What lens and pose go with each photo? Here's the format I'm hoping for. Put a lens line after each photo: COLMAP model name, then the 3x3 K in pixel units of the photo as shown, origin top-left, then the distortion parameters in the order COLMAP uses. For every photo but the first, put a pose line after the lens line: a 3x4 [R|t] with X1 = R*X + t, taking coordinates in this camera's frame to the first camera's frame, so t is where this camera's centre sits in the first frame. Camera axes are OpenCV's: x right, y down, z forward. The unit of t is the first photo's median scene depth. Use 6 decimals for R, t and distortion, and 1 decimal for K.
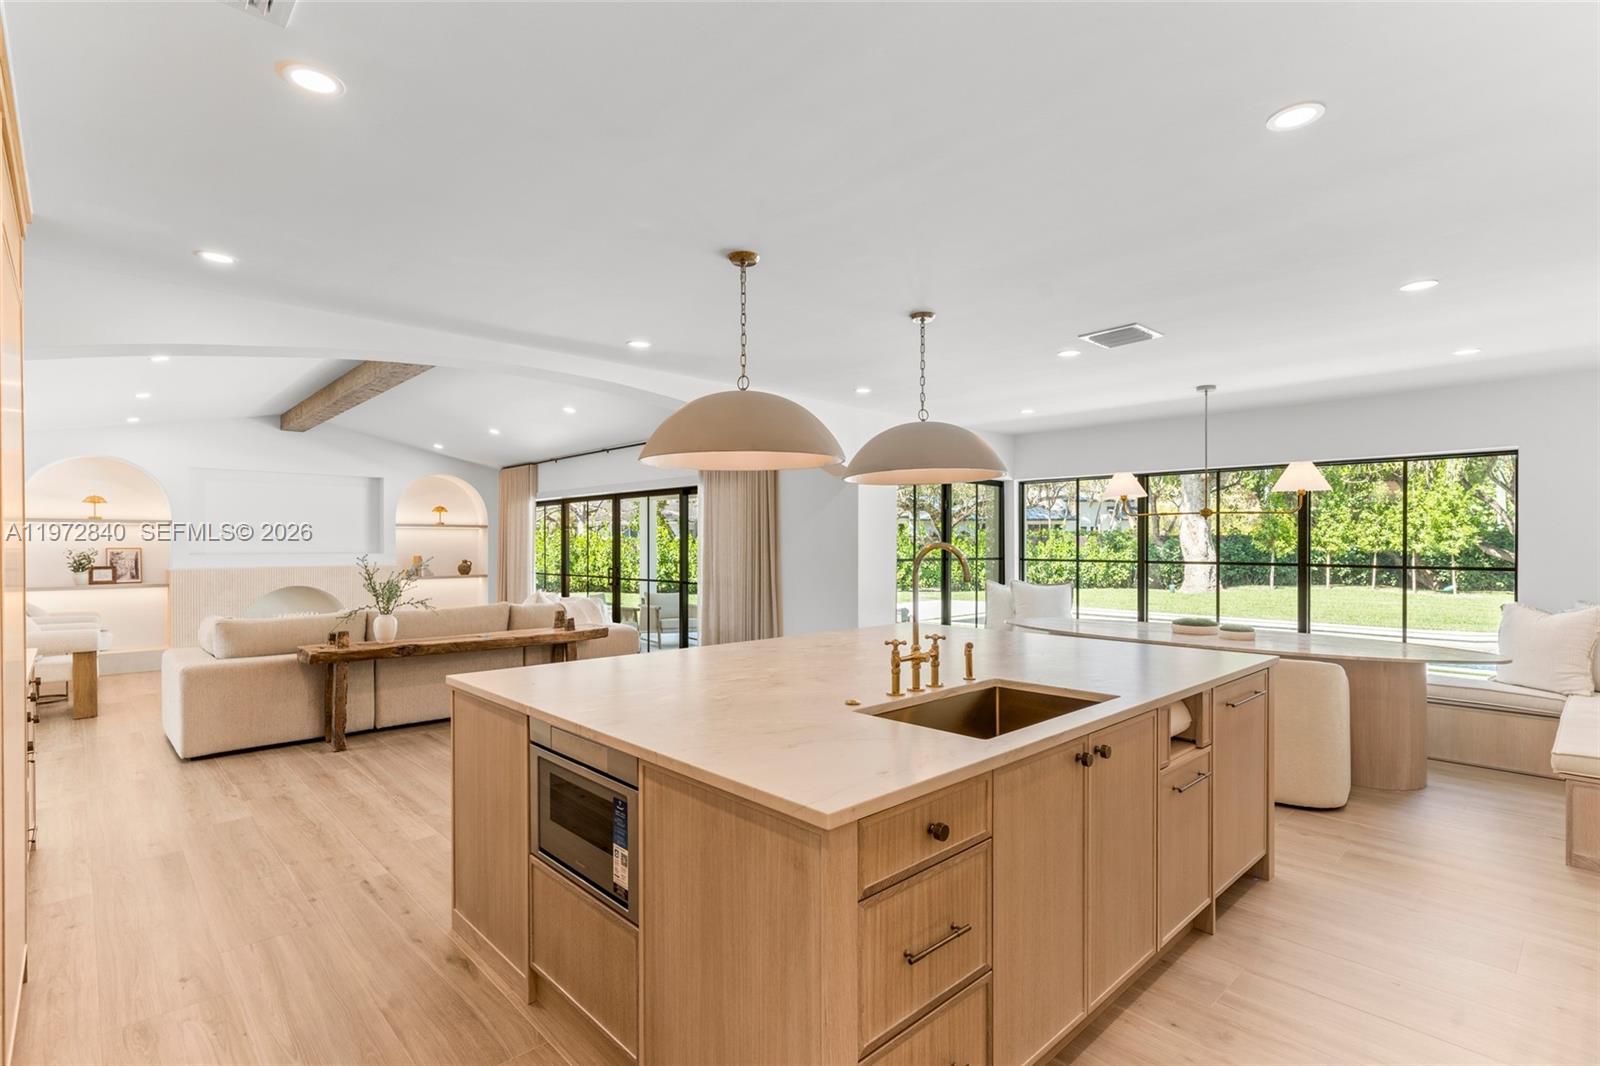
lens RADIAL K [[764.4, 0, 806.6], [0, 764.4, 543.0], [0, 0, 1]] dist [-0.001303, 0.000299]
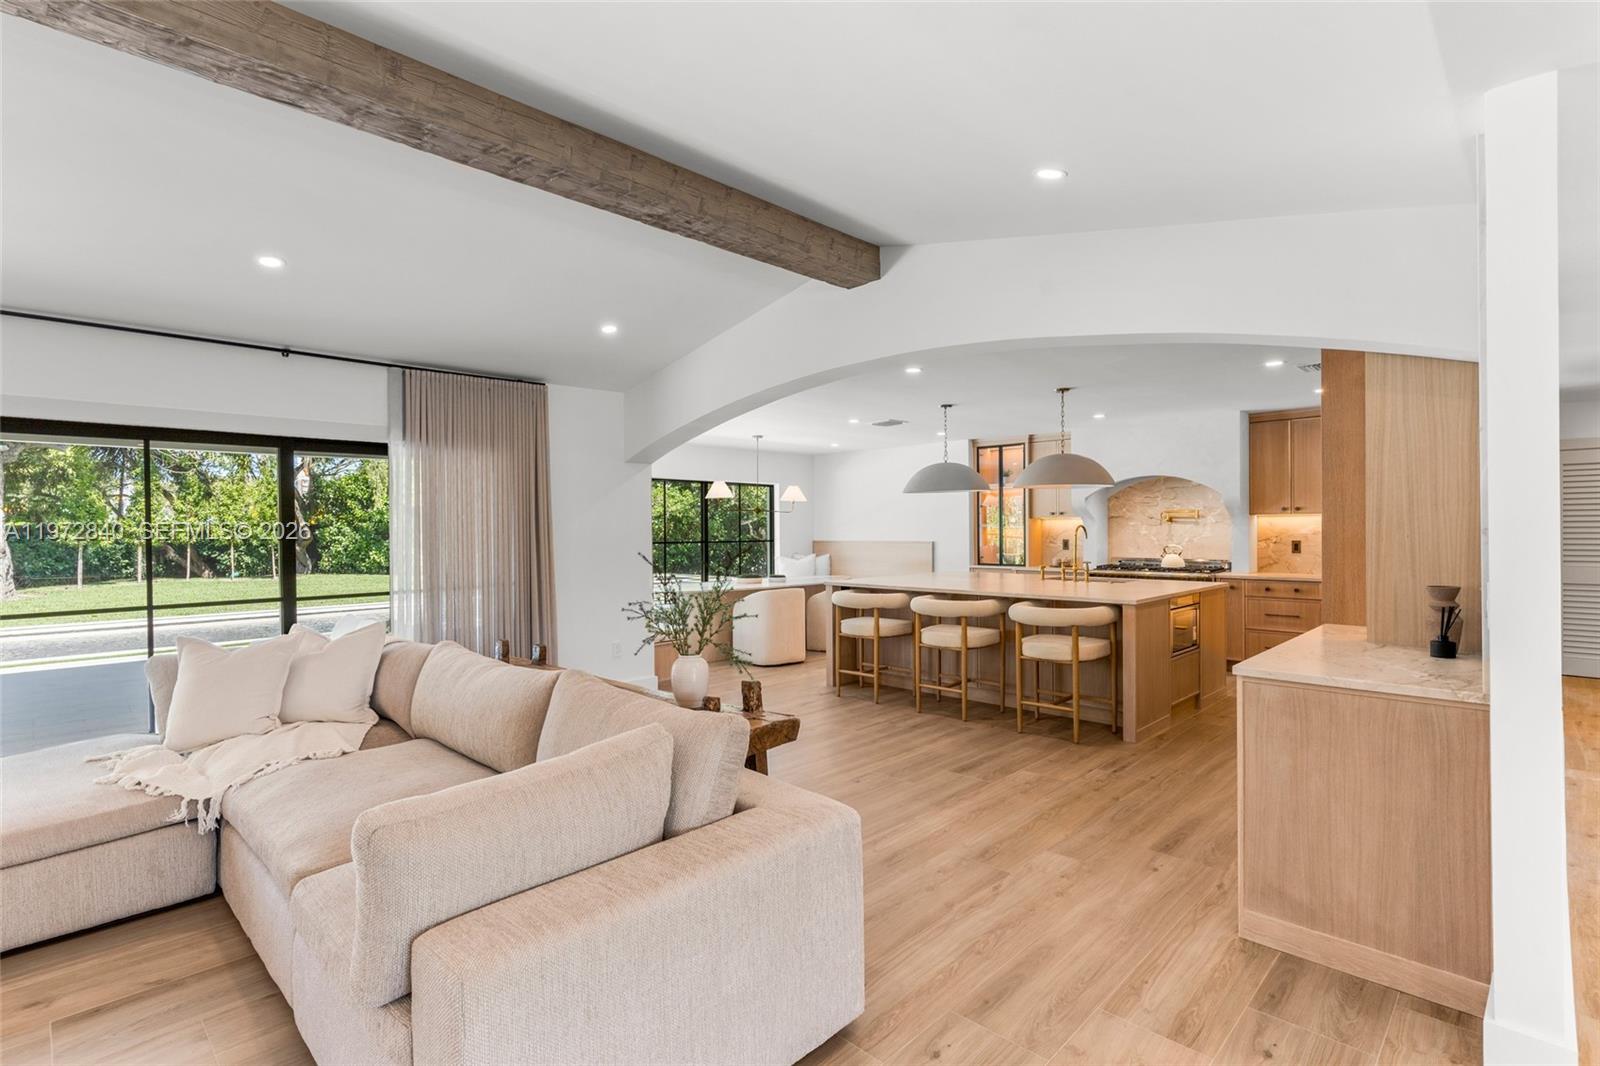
lens RADIAL K [[764.4, 0, 796.1], [0, 764.4, 533.7], [0, 0, 1]] dist [-0.001303, 0.000299]
pose [[-0.031209, -0.006131, 0.999494, -0.595583], [0.009030, 0.999939, 0.006416, 0.000696], [-0.999472, 0.009226, -0.031152, 0.497310]]
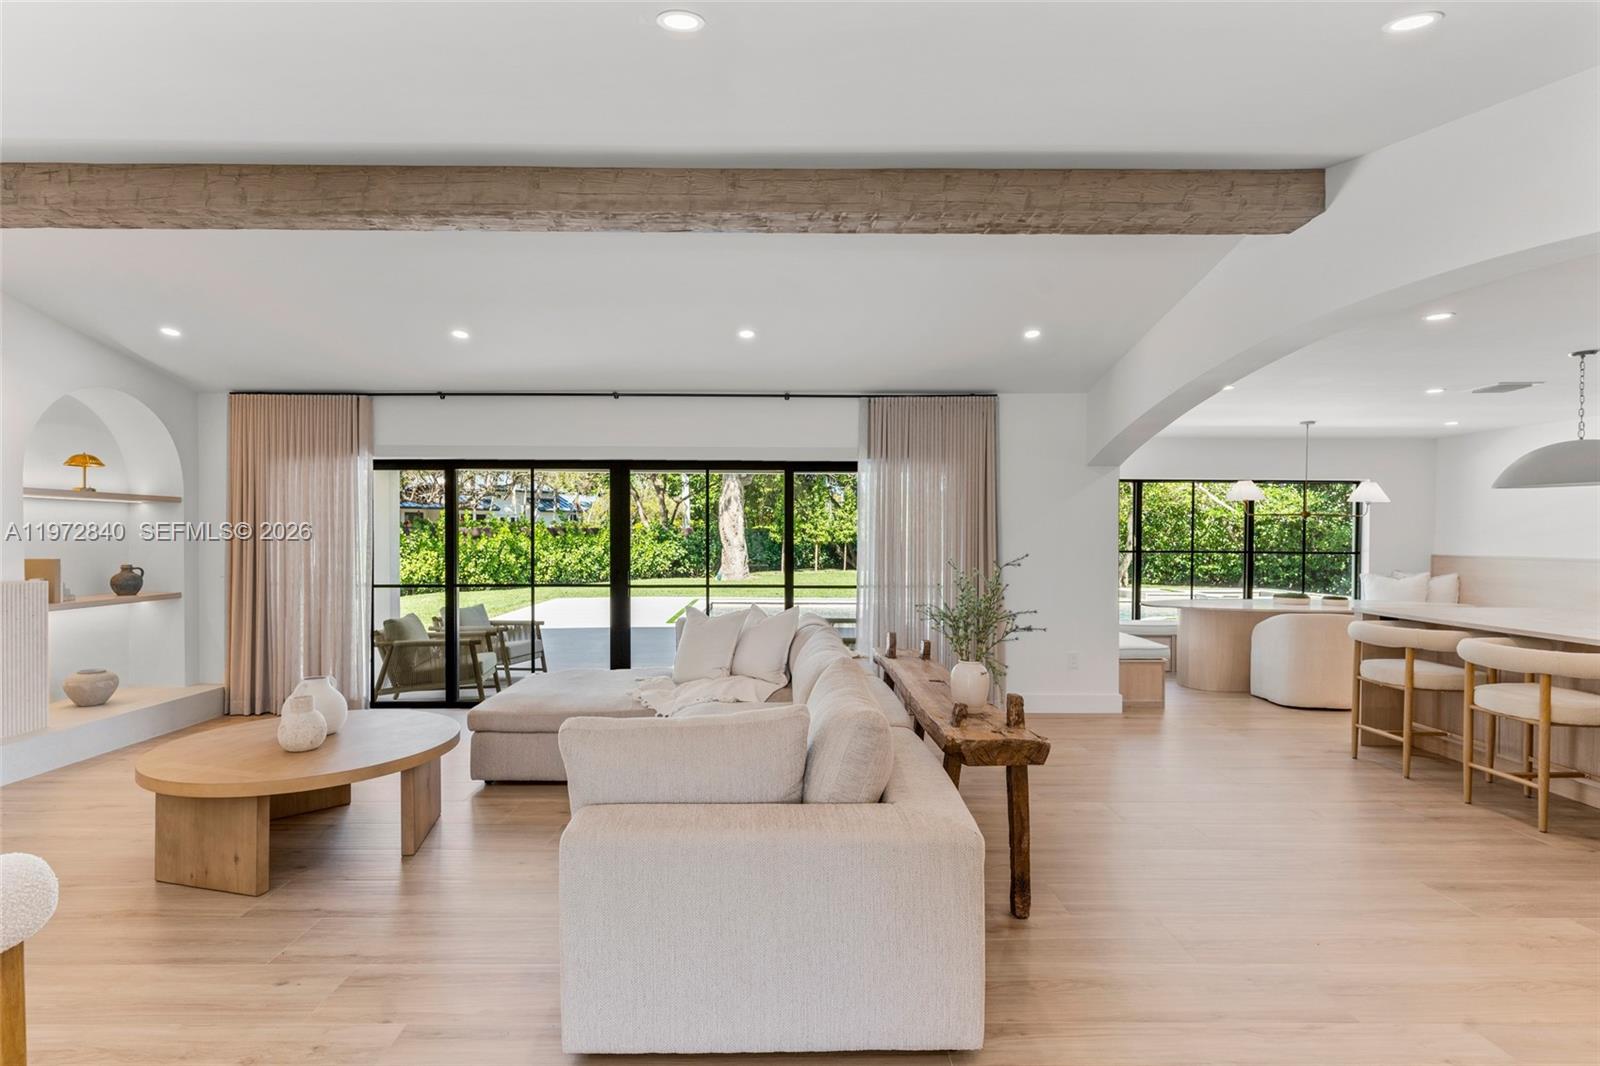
lens RADIAL K [[764.4, 0, 785.0], [0, 764.4, 545.8], [0, 0, 1]] dist [-0.001303, 0.000299]
pose [[0.690572, -0.006626, 0.723233, -0.563938], [-0.004882, 0.999893, 0.013822, 0.000622], [-0.723247, -0.013076, 0.690466, 0.374903]]
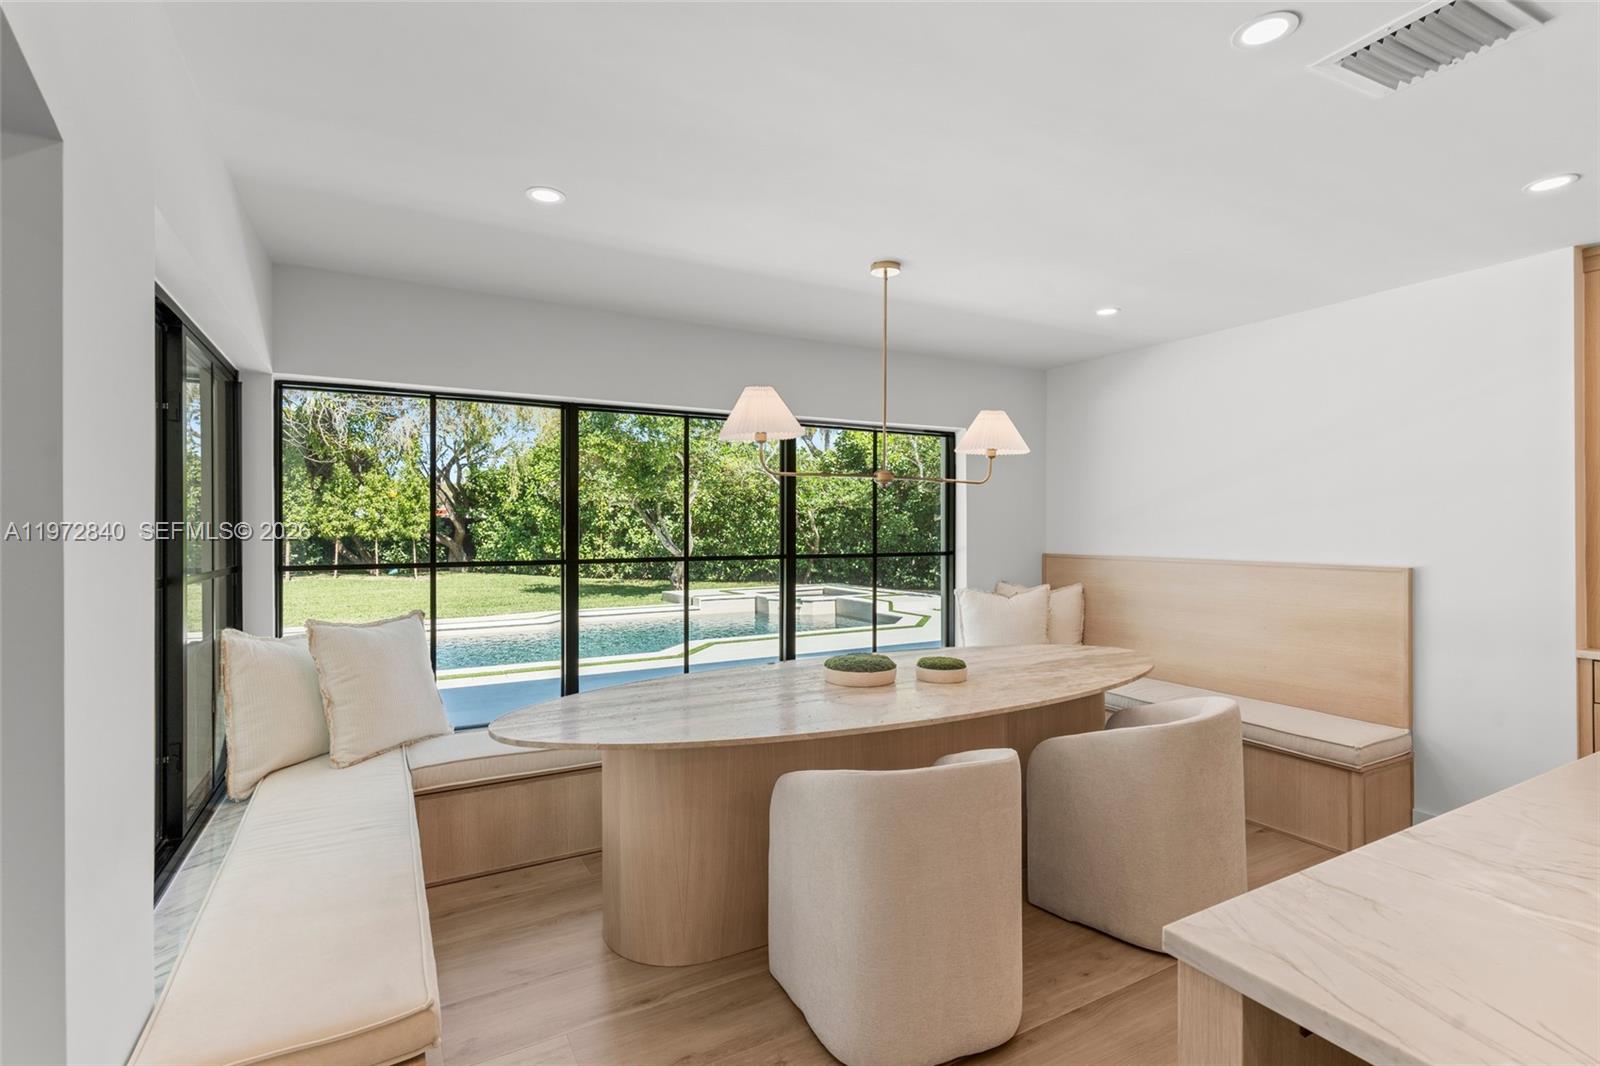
lens RADIAL K [[764.4, 0, 779.6], [0, 764.4, 530.4], [0, 0, 1]] dist [-0.001303, 0.000299]
pose [[0.267644, -0.004739, 0.963506, -0.035725], [0.002046, 0.999988, 0.004350, -0.000173], [-0.963516, 0.000807, 0.267651, 0.471807]]
